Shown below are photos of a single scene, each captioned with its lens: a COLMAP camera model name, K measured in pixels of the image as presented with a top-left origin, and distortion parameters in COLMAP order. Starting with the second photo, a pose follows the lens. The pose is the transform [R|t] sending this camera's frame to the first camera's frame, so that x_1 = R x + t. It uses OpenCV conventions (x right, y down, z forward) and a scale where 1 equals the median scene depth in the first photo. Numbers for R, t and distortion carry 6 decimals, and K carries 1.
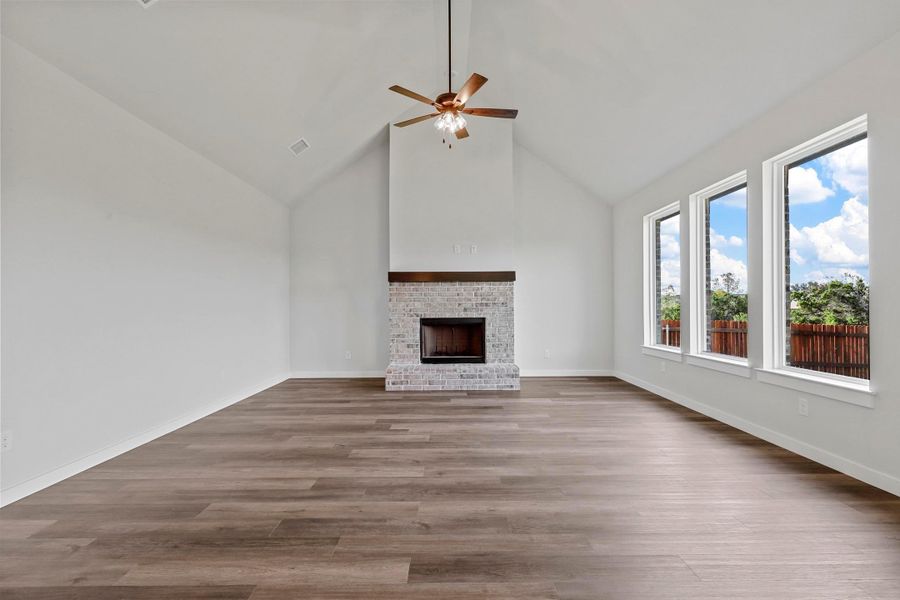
lens RADIAL K [[408.8, 0, 450.9], [0, 408.8, 303.6], [0, 0, 1]] dist [-0.000120, 0.000650]
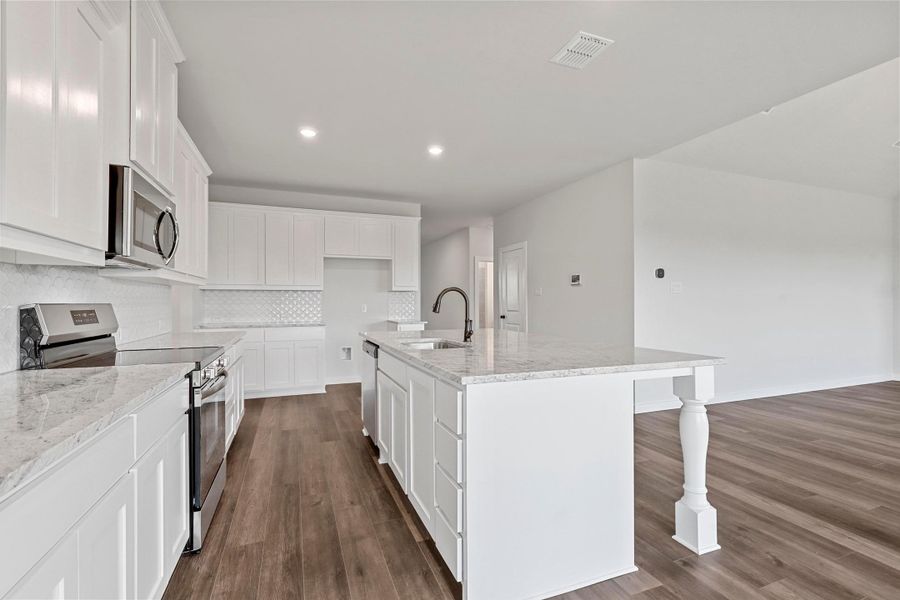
lens RADIAL K [[408.8, 0, 450.9], [0, 408.8, 303.6], [0, 0, 1]] dist [-0.000120, 0.000650]
pose [[0.364893, 0.011812, -0.930975, 0.121270], [0.005301, 0.999877, 0.014764, -0.013982], [0.931035, -0.010322, 0.364785, -0.313610]]
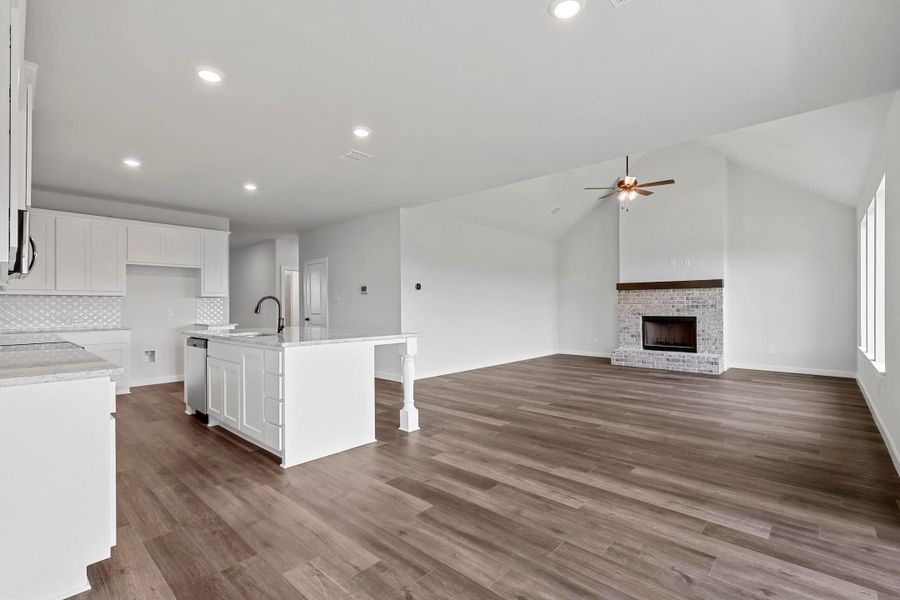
lens RADIAL K [[408.8, 0, 450.9], [0, 408.8, 303.6], [0, 0, 1]] dist [-0.000120, 0.000650]
pose [[0.740387, -0.000074, -0.672181, 0.373245], [0.004140, 0.999982, 0.004450, -0.014857], [0.672168, -0.006077, 0.740374, -0.444292]]
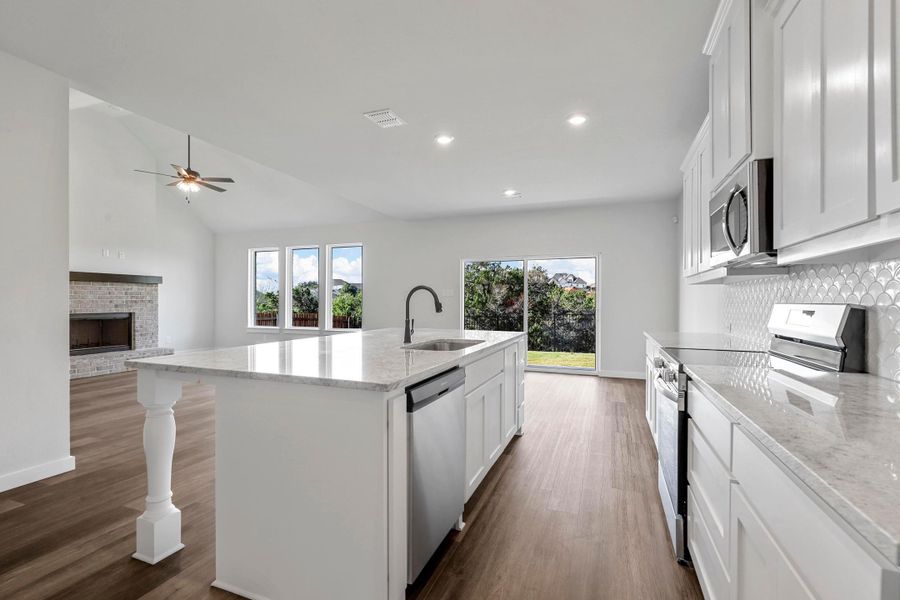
lens RADIAL K [[408.8, 0, 450.9], [0, 408.8, 303.6], [0, 0, 1]] dist [-0.000120, 0.000650]
pose [[0.360045, 0.001973, 0.932933, -0.721395], [-0.012937, 0.999912, 0.002878, -0.008112], [-0.932845, -0.013105, 0.360039, -0.331136]]
